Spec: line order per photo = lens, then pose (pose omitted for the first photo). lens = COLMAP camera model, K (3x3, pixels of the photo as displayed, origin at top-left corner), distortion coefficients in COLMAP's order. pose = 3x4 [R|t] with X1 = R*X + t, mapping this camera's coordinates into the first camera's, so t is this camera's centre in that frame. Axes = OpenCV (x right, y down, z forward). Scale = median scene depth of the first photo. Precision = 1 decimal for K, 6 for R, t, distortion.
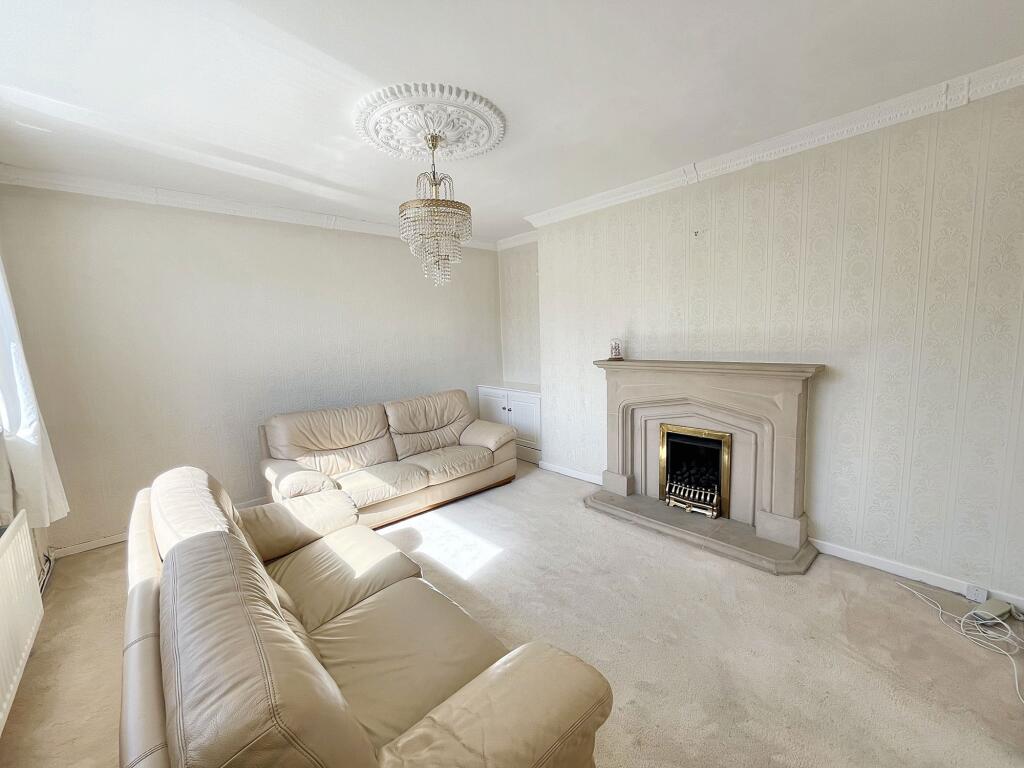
lens RADIAL K [[412.5, 0, 512.0], [0, 412.5, 384.0], [0, 0, 1]] dist [-0.000839, -0.000040]
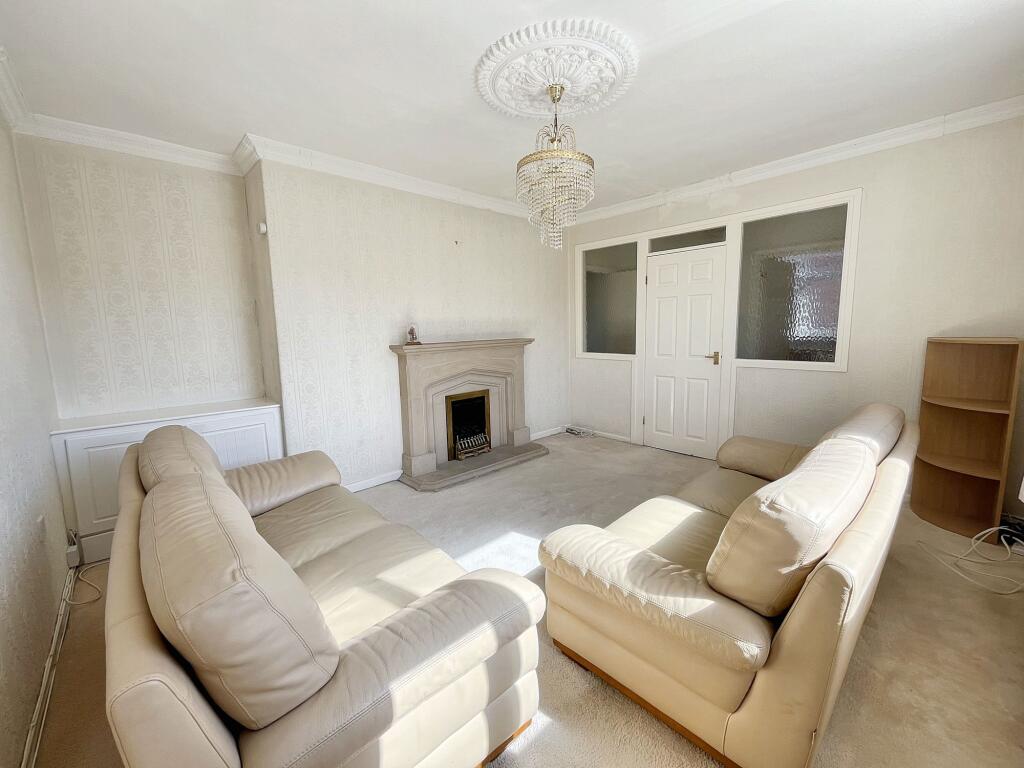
lens RADIAL K [[411.3, 0, 512.0], [0, 411.3, 384.0], [0, 0, 1]] dist [0.000596, 0.000018]
pose [[-0.004064, -0.109036, 0.994030, -0.871980], [0.146945, 0.983182, 0.108446, -0.041109], [-0.989136, 0.146509, 0.012027, 0.864842]]
